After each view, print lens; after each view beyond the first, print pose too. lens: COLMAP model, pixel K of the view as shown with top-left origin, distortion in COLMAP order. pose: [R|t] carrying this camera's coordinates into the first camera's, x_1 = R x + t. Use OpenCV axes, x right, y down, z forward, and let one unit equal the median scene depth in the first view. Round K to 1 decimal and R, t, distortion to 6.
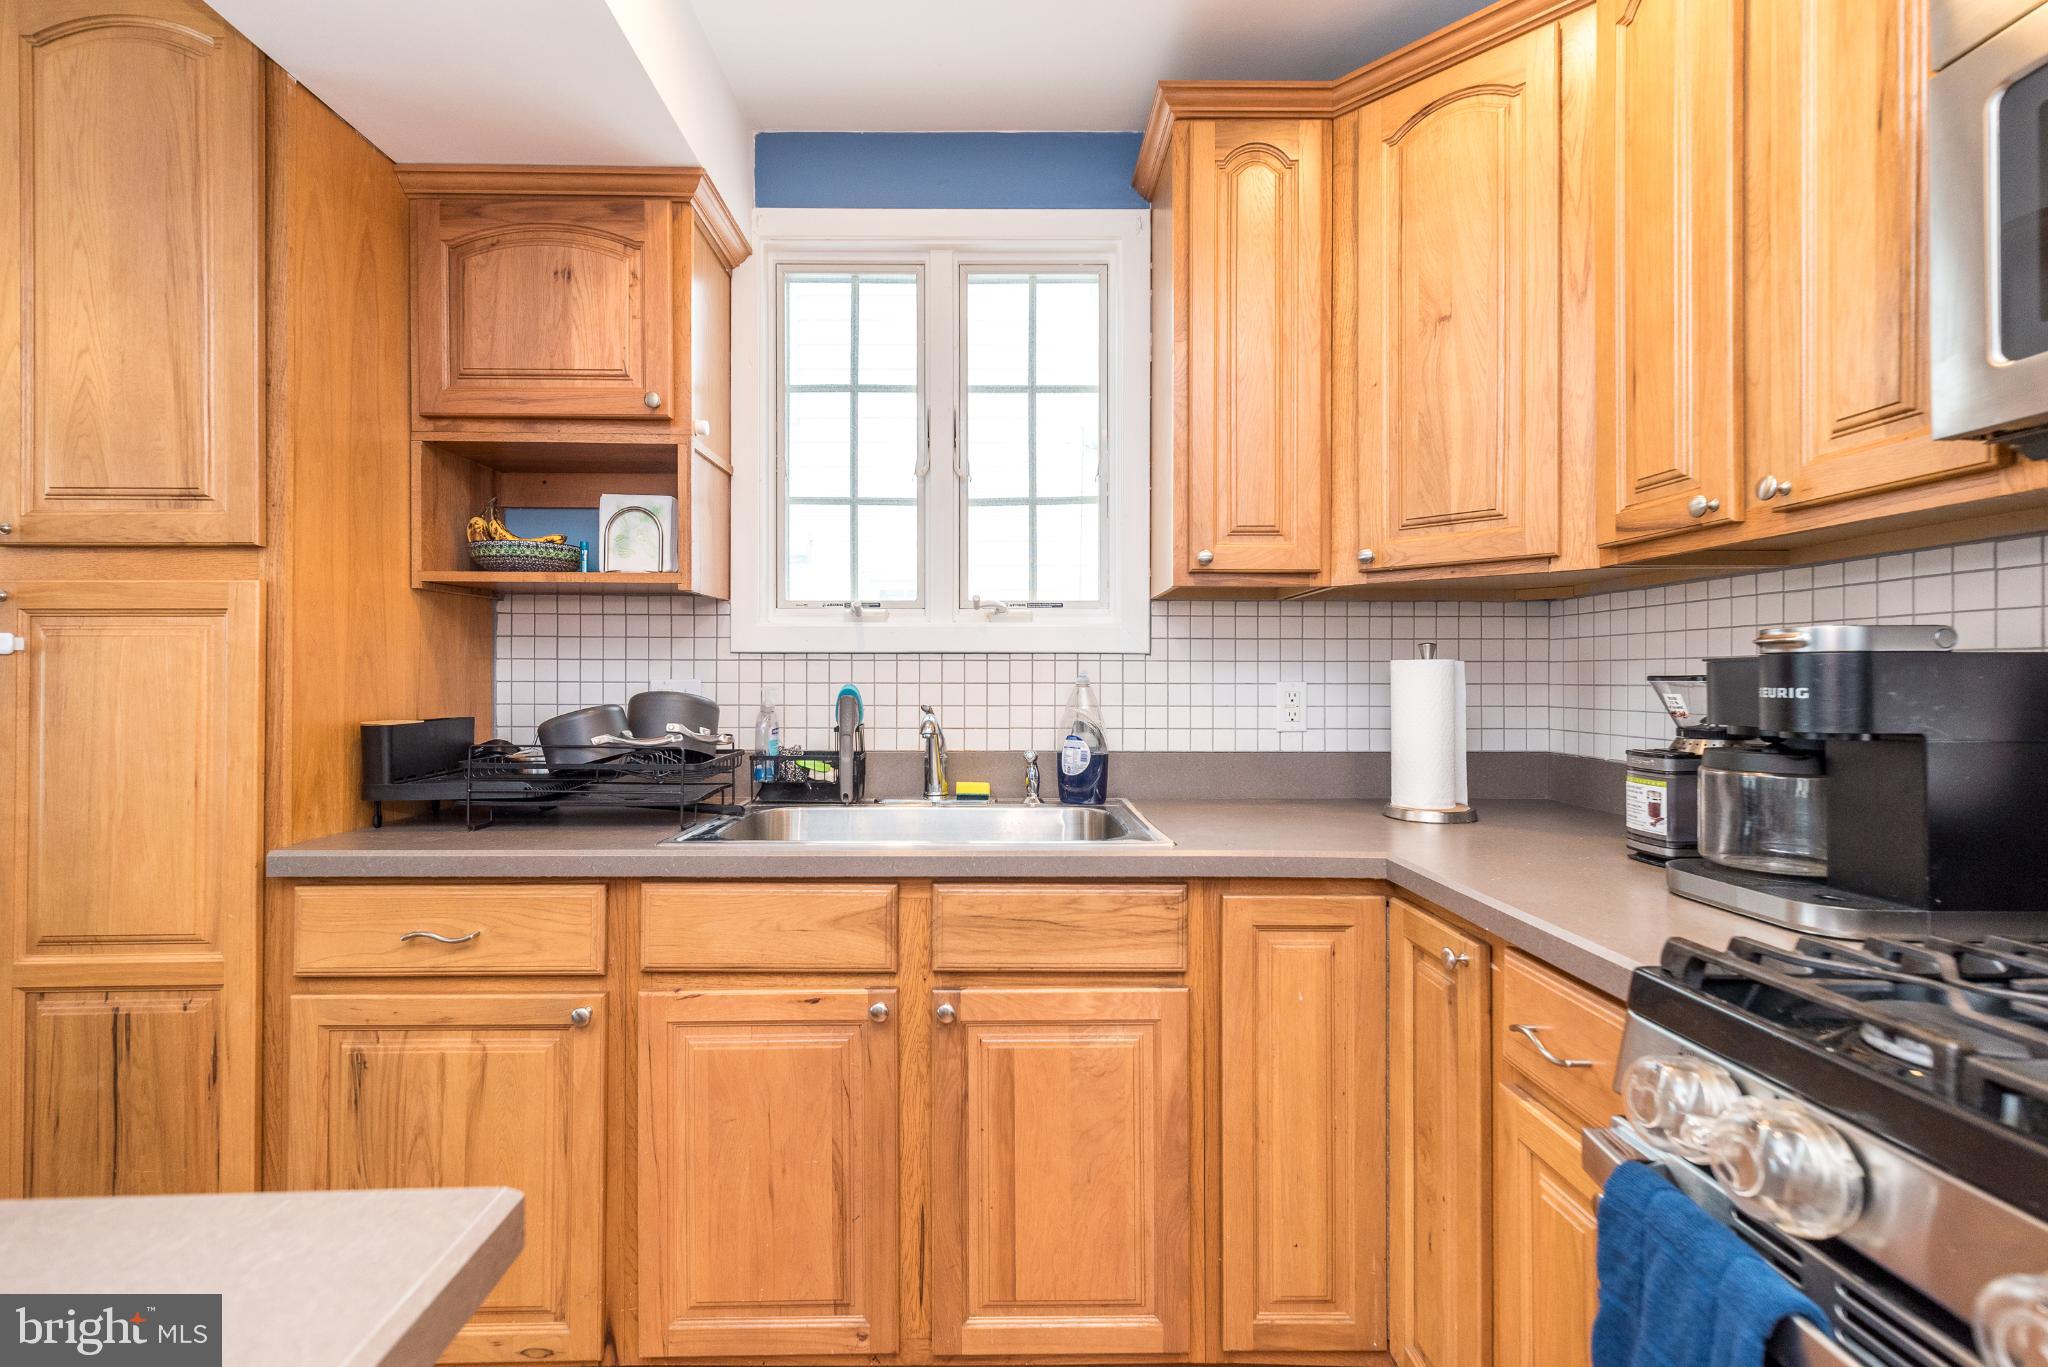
lens RADIAL K [[899.3, 0, 995.3], [0, 899.3, 656.2], [0, 0, 1]] dist [0.006501, 0.000761]
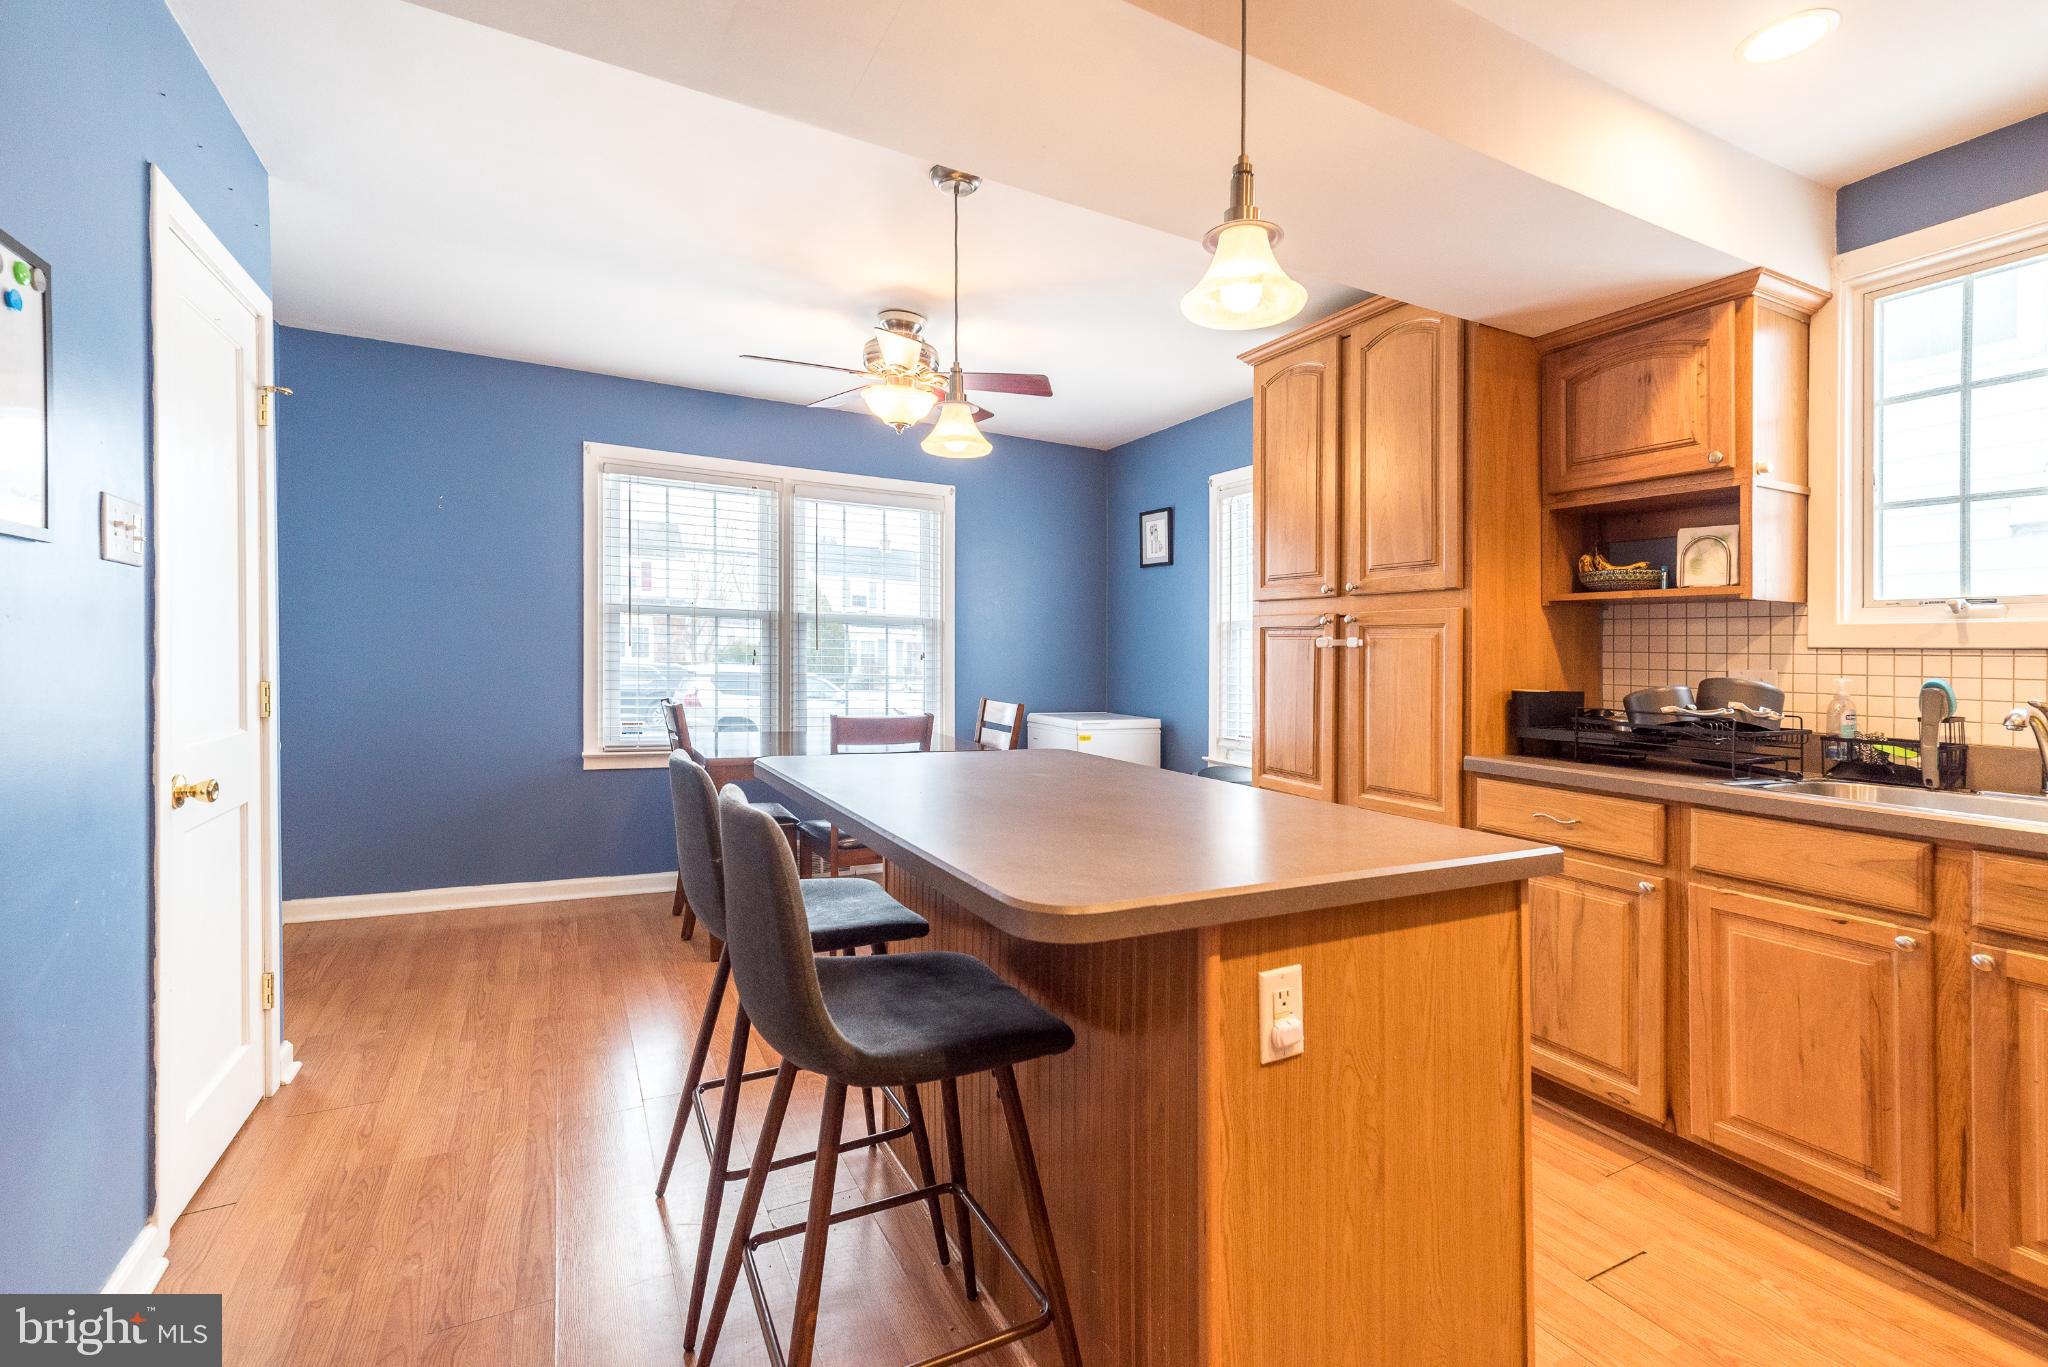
lens RADIAL K [[899.3, 0, 1030.2], [0, 899.3, 638.1], [0, 0, 1]] dist [0.006501, 0.000761]
pose [[0.445366, -0.006427, -0.895326, 0.381465], [-0.003894, 0.999951, -0.009115, -0.002381], [0.895340, 0.007546, 0.445319, -0.524182]]
